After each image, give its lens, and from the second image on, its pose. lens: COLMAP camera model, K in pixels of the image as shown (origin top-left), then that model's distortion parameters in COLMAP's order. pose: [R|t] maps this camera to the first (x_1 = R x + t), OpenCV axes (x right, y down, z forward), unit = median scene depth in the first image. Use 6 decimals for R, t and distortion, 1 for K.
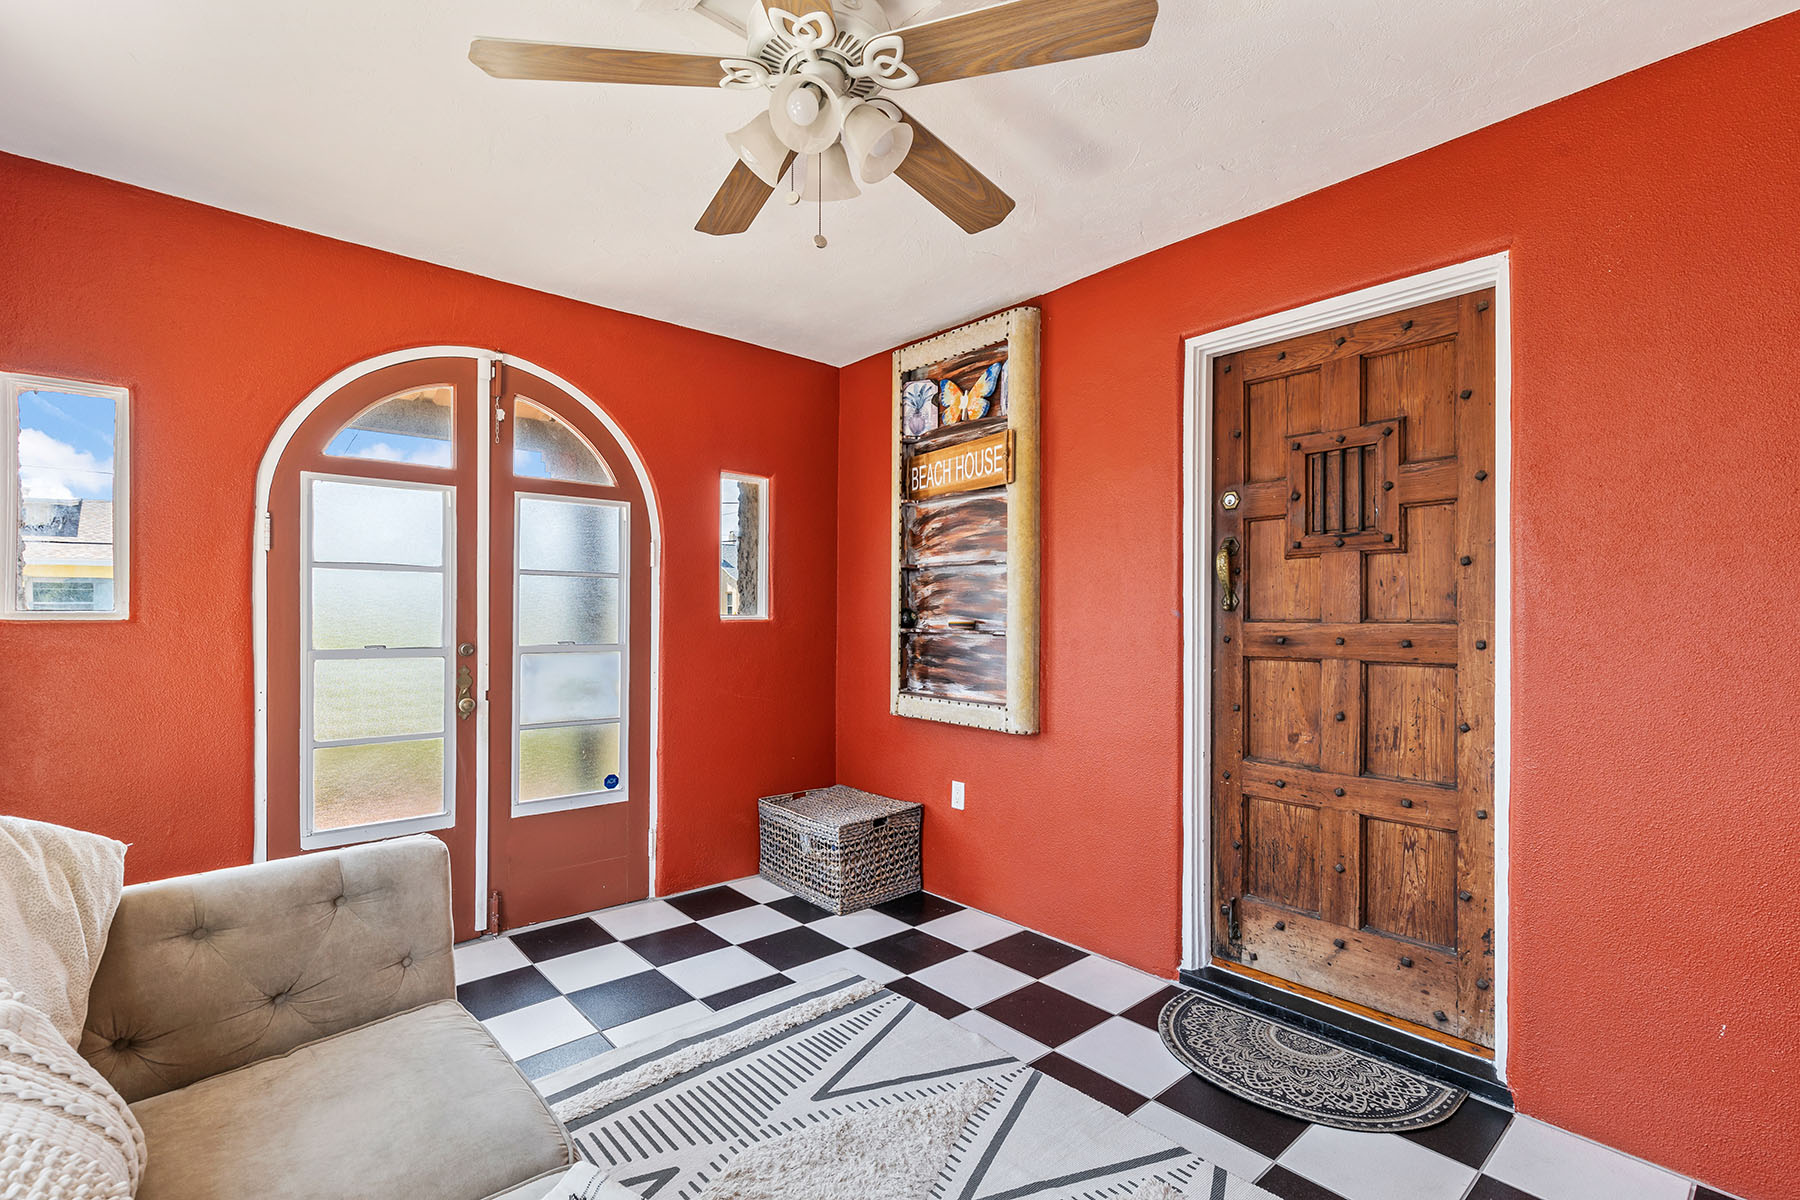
lens RADIAL K [[816.5, 0, 908.9], [0, 816.5, 619.4], [0, 0, 1]] dist [0.007767, -0.001635]
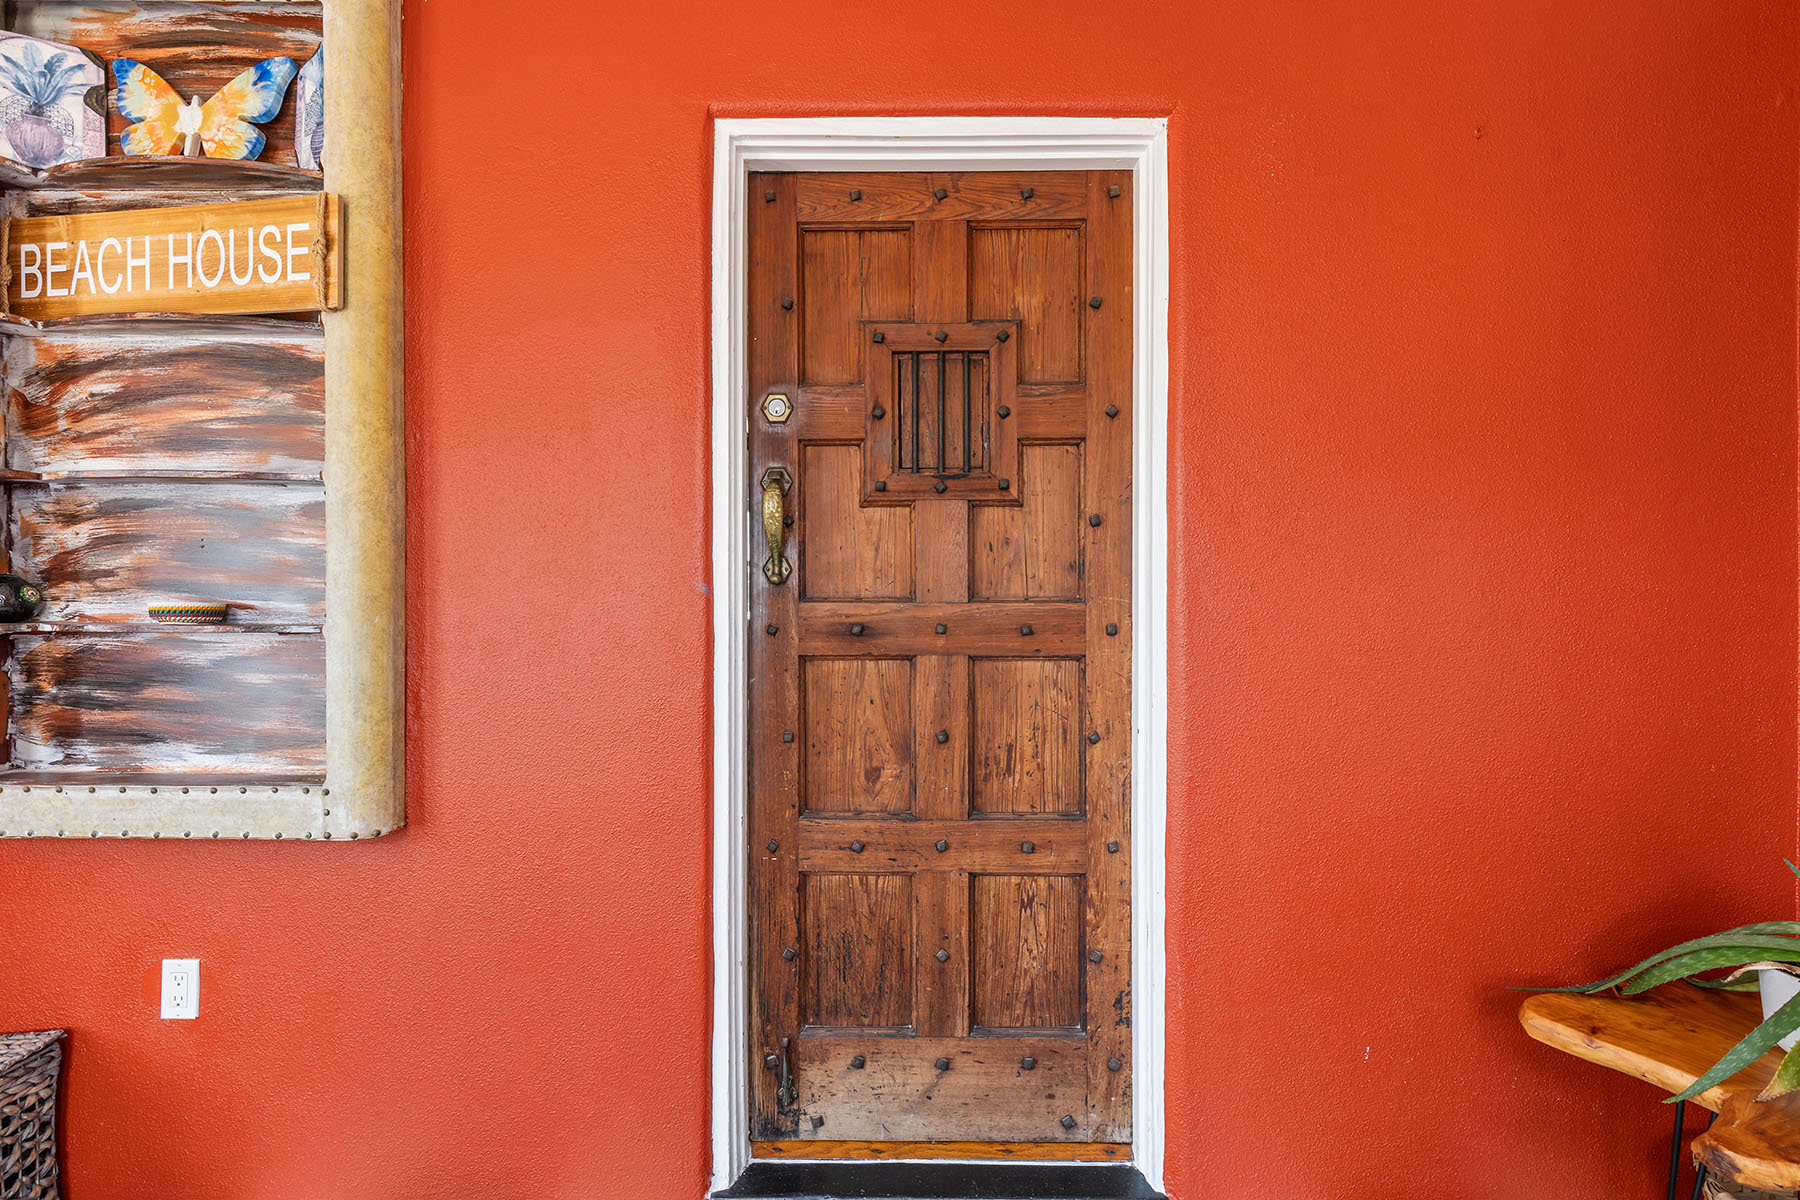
lens RADIAL K [[816.5, 0, 905.0], [0, 816.5, 601.5], [0, 0, 1]] dist [0.007767, -0.001635]
pose [[0.673139, -0.008834, 0.739463, -0.005053], [0.004214, 0.999958, 0.008109, -0.001880], [-0.739504, -0.002342, 0.673148, 0.457306]]
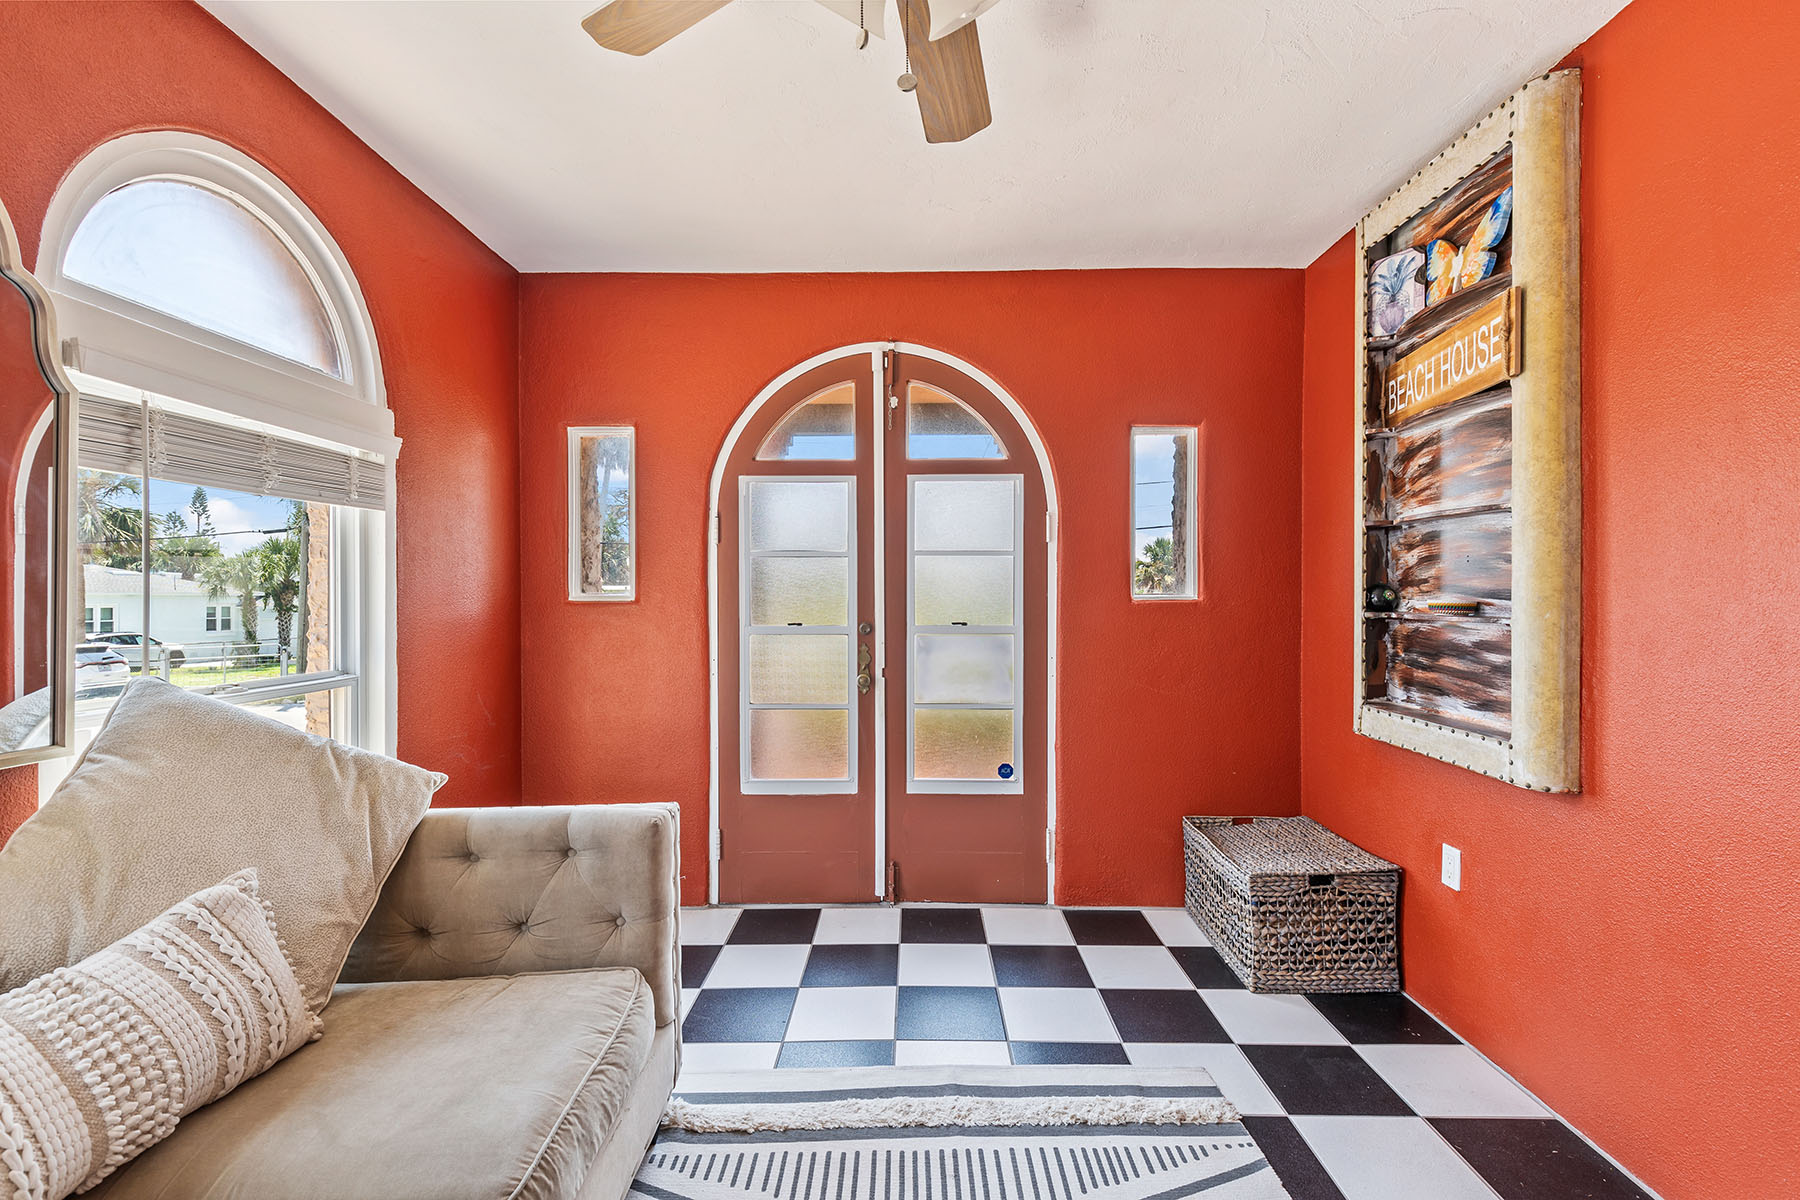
lens RADIAL K [[816.5, 0, 904.0], [0, 816.5, 599.5], [0, 0, 1]] dist [0.007767, -0.001635]
pose [[0.737048, -0.001073, -0.675840, 0.209643], [0.003067, 0.999994, 0.001757, -0.002789], [0.675834, -0.003368, 0.737046, 0.250169]]
